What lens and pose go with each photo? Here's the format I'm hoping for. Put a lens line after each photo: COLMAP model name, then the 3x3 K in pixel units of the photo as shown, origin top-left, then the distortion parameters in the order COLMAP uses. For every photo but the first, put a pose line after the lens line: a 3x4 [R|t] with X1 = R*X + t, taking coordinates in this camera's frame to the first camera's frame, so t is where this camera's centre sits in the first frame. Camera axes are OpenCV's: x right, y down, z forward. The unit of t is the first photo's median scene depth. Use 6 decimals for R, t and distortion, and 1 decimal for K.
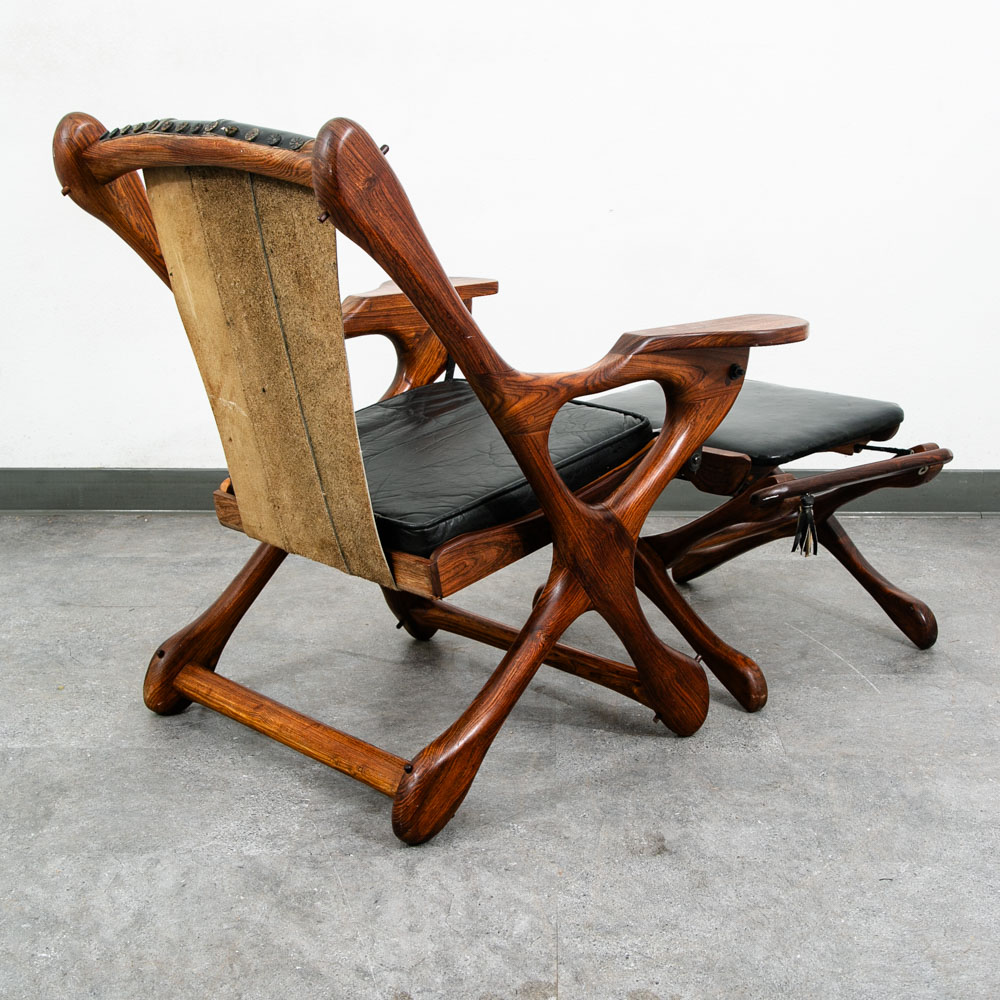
lens RADIAL K [[1550.2, 0, 506.6], [0, 1550.2, 499.5], [0, 0, 1]] dist [-0.020584, 0.000000]
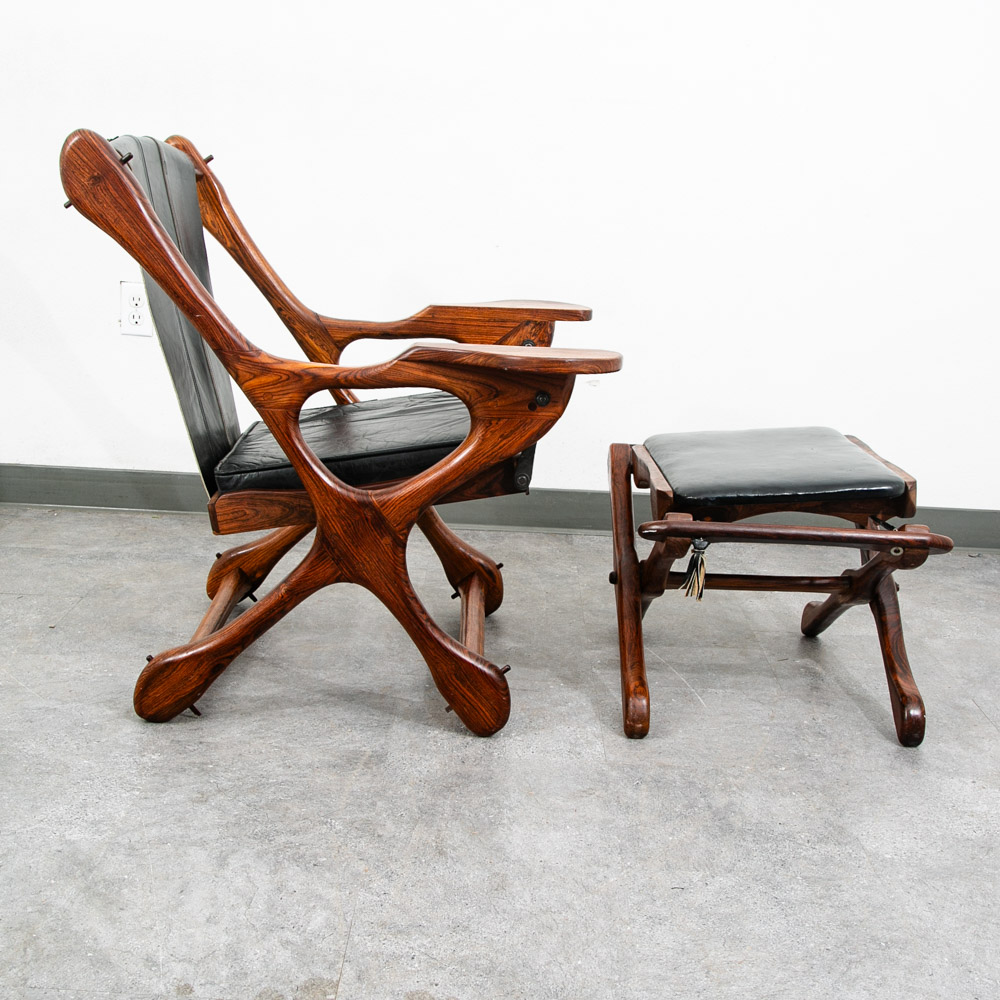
lens RADIAL K [[1374.7, 0, 506.9], [0, 1374.7, 494.8], [0, 0, 1]] dist [-0.076296, 0.000000]
pose [[0.998281, 0.045524, 0.036921, 0.079195], [-0.044983, 0.998870, -0.015363, 0.000399], [-0.037579, 0.013676, 0.999200, 0.077775]]
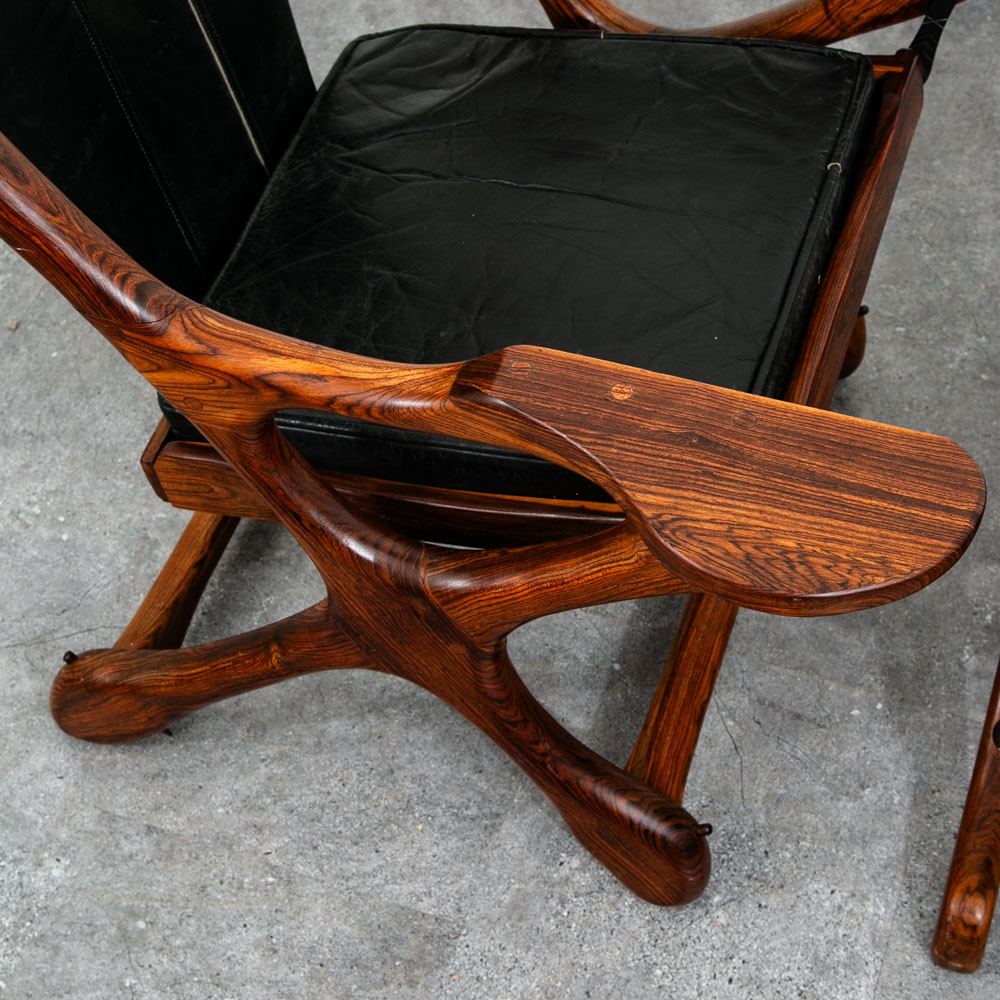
lens RADIAL K [[2111.5, 0, 502.4], [0, 2111.5, 500.2], [0, 0, 1]] dist [0.121654, 0.000000]
pose [[0.953463, 0.229754, -0.195247, 0.183187], [-0.066848, 0.792533, 0.606155, -0.492260], [0.294006, -0.564894, 0.771009, 0.554812]]
